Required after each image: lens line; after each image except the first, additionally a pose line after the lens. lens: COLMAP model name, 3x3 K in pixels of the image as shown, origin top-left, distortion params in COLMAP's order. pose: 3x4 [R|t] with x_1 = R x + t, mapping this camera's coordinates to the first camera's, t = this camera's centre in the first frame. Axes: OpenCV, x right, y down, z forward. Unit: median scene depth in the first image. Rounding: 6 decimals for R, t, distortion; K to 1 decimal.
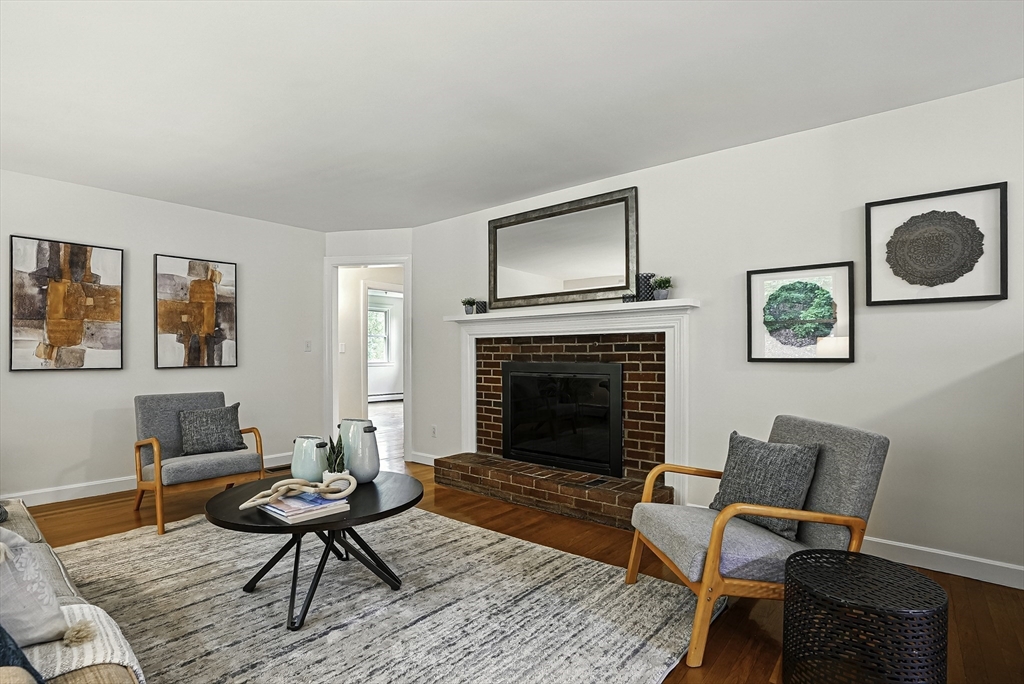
lens RADIAL K [[507.1, 0, 512.0], [0, 507.1, 342.0], [0, 0, 1]] dist [-0.078351, 0.040338]
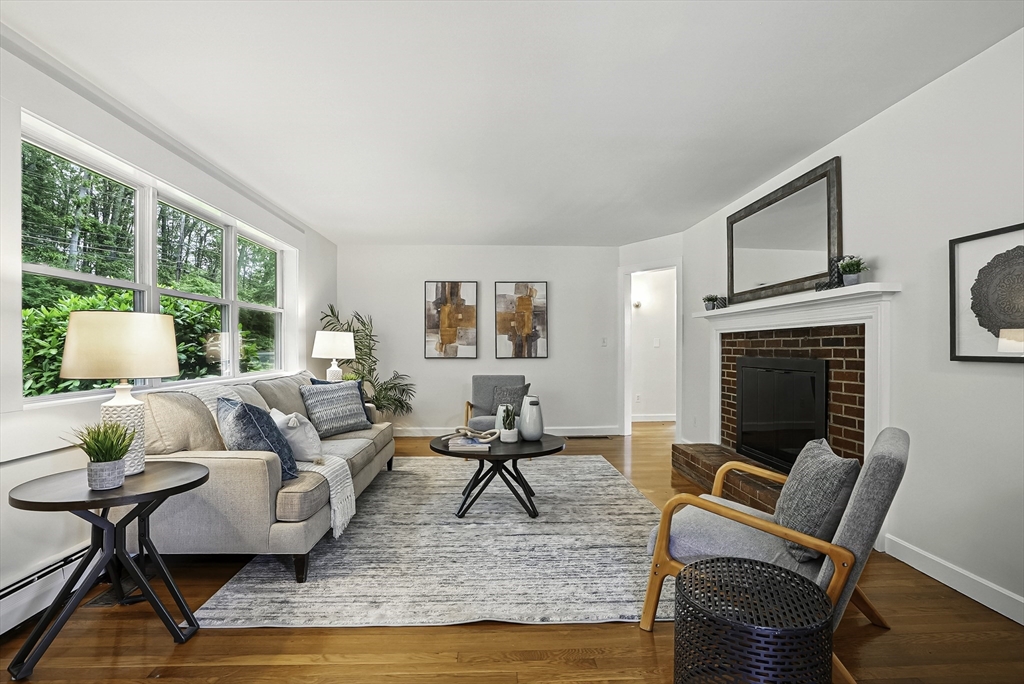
lens RADIAL K [[507.1, 0, 512.0], [0, 507.1, 342.0], [0, 0, 1]] dist [-0.078351, 0.040338]
pose [[0.663077, -0.007631, -0.748512, 0.501601], [0.017749, 0.999827, 0.005529, -0.003726], [0.748341, -0.016952, 0.663098, 0.015765]]
